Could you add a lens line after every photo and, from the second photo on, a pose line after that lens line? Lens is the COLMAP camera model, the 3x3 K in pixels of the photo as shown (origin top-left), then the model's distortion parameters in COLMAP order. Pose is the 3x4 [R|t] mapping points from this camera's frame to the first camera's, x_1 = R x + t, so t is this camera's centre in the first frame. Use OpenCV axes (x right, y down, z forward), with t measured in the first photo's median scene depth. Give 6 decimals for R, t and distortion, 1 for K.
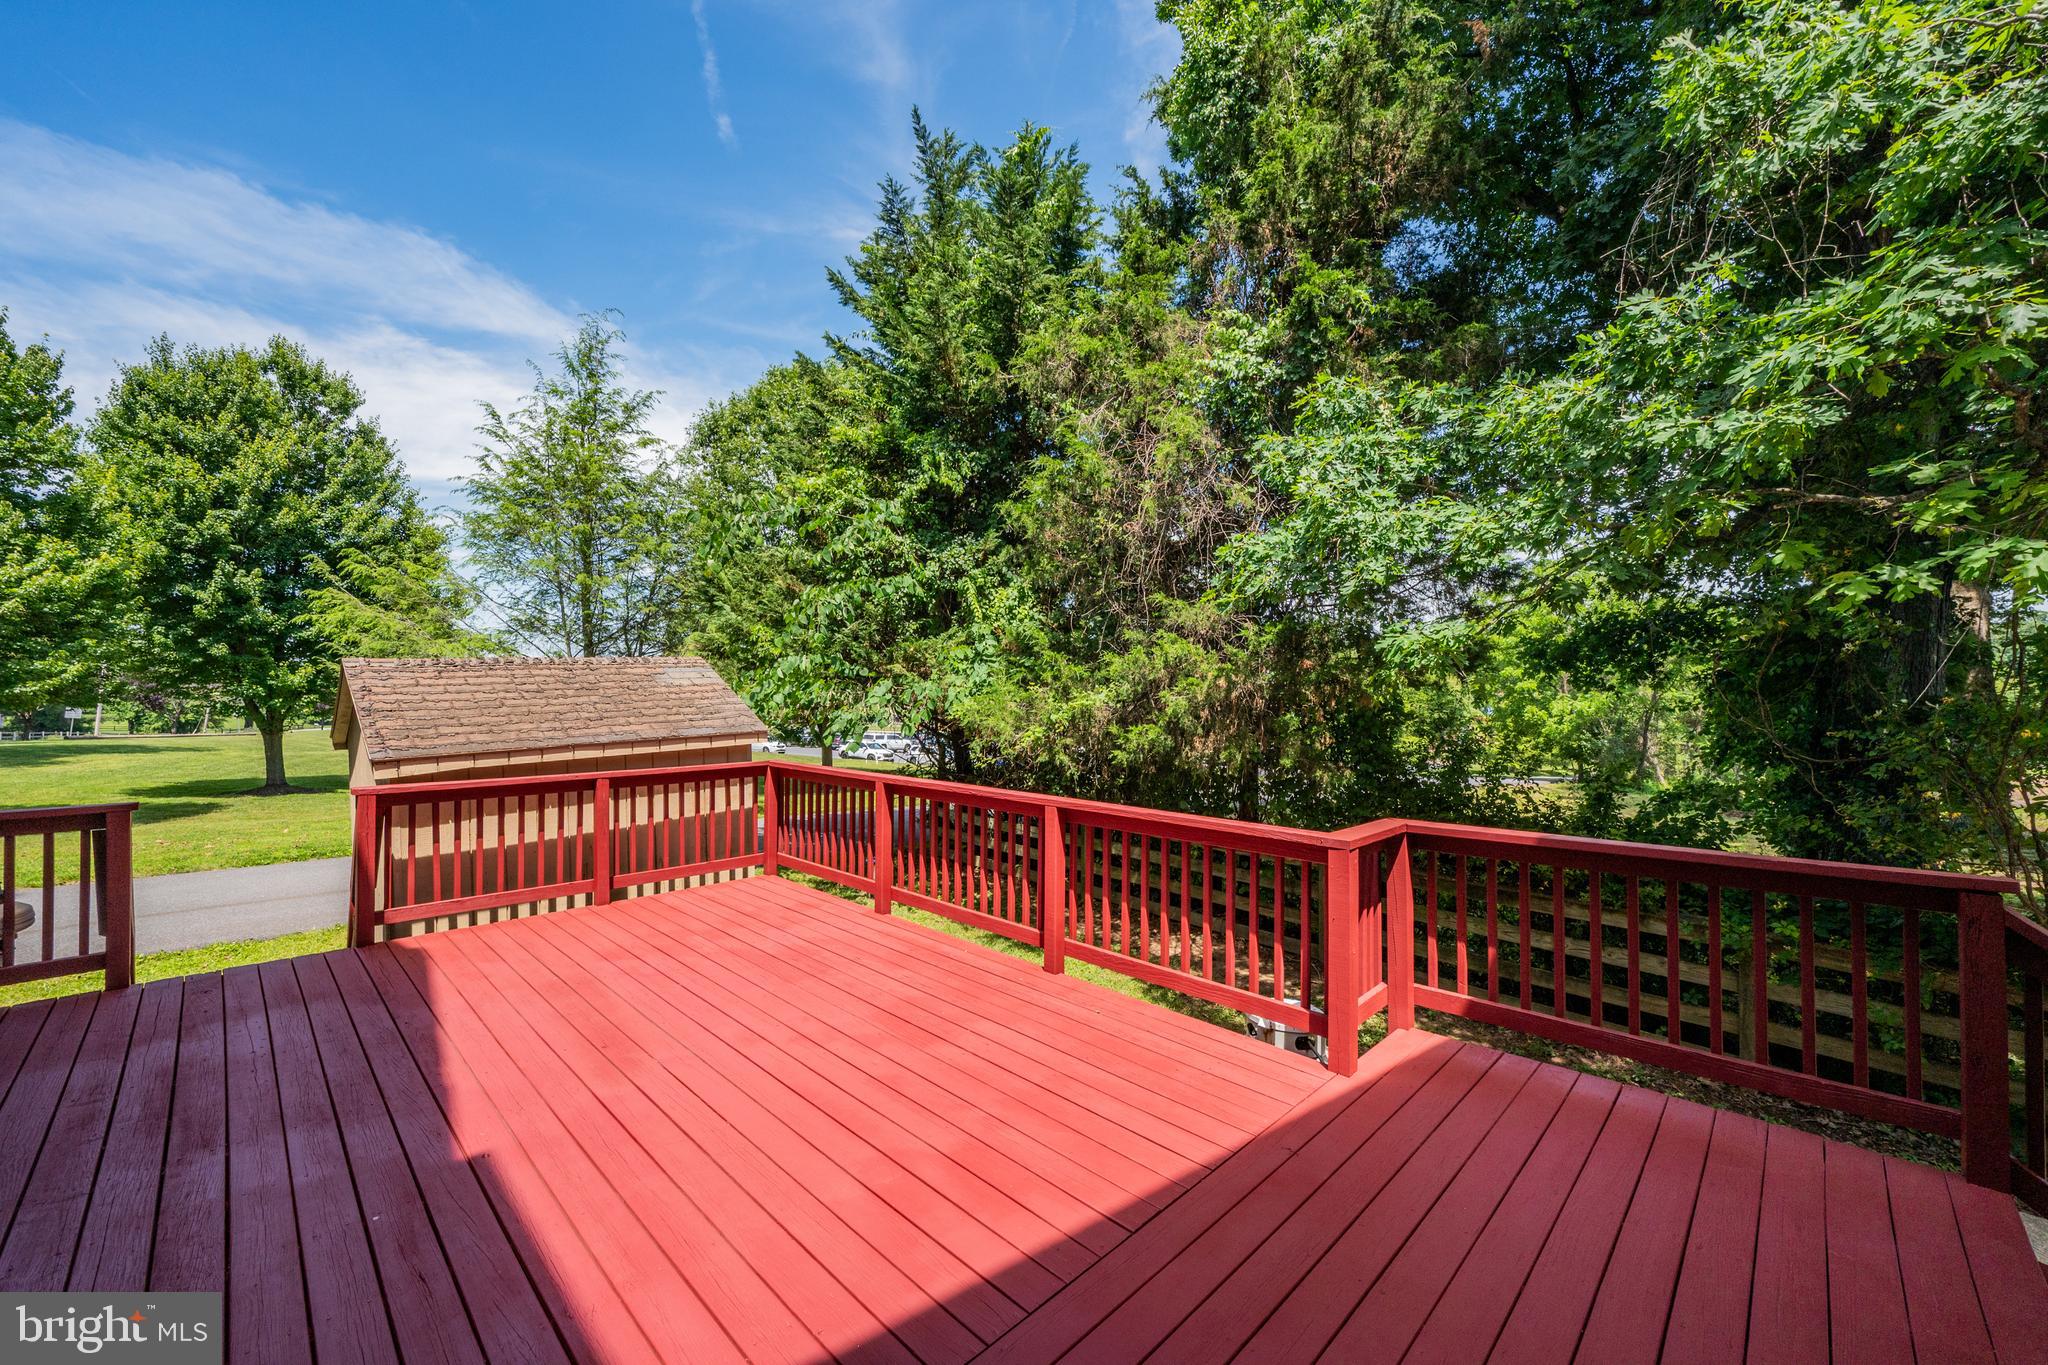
lens RADIAL K [[804.4, 0, 1018.1], [0, 804.4, 685.1], [0, 0, 1]] dist [-0.002185, -0.000262]
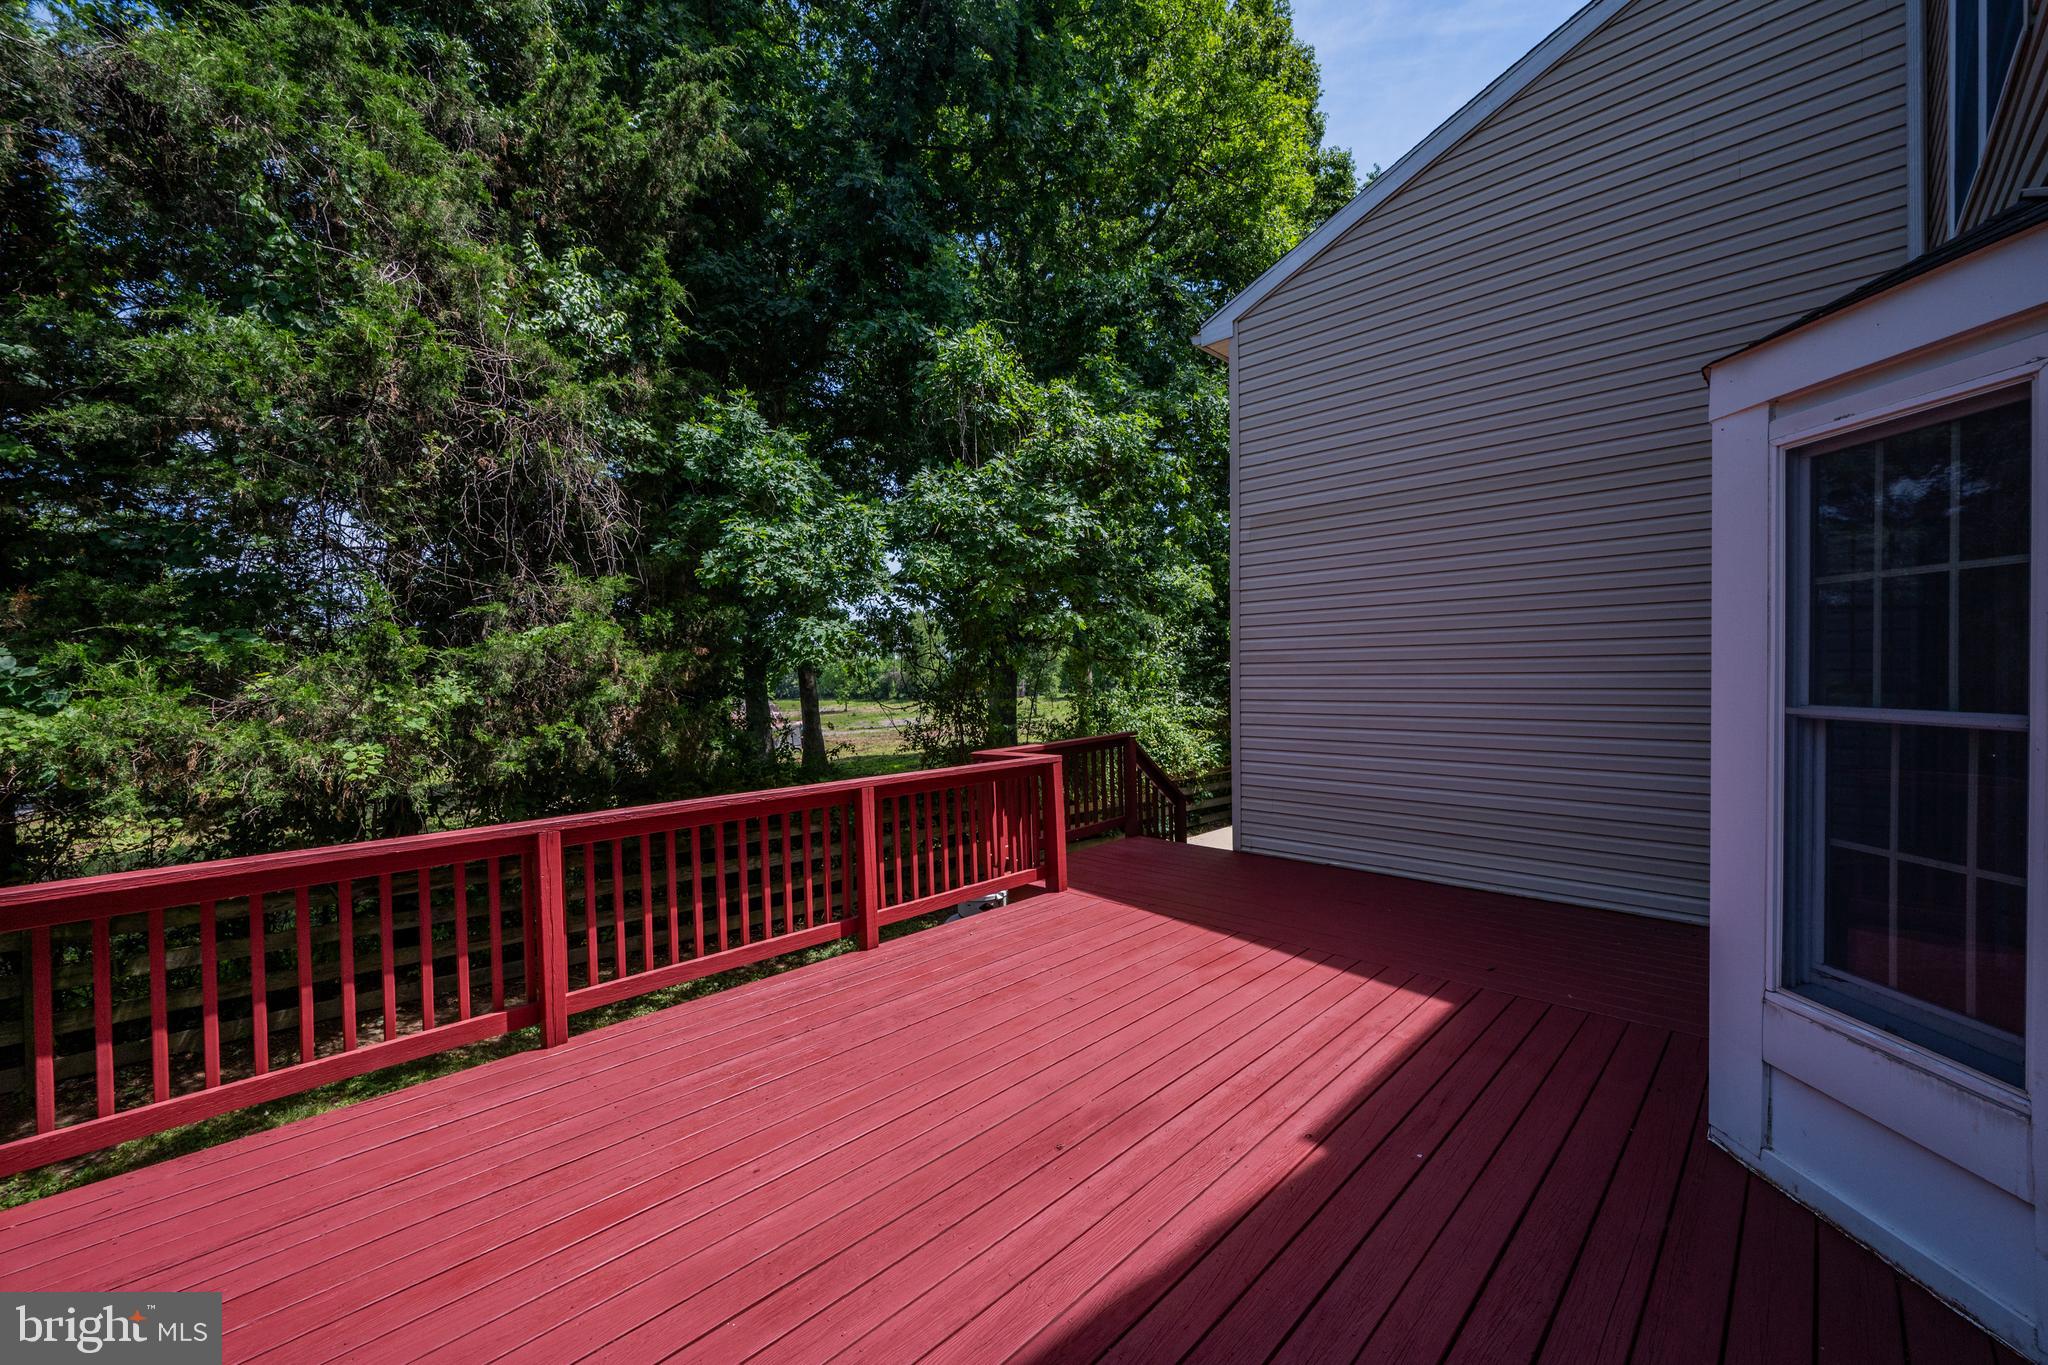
lens RADIAL K [[804.4, 0, 1018.4], [0, 804.4, 681.5], [0, 0, 1]] dist [-0.002185, -0.000262]
pose [[-0.001551, -0.023408, 0.999725, -1.730796], [0.003428, 0.999720, 0.023413, -0.013813], [-0.999993, 0.003464, -0.001471, 1.420796]]
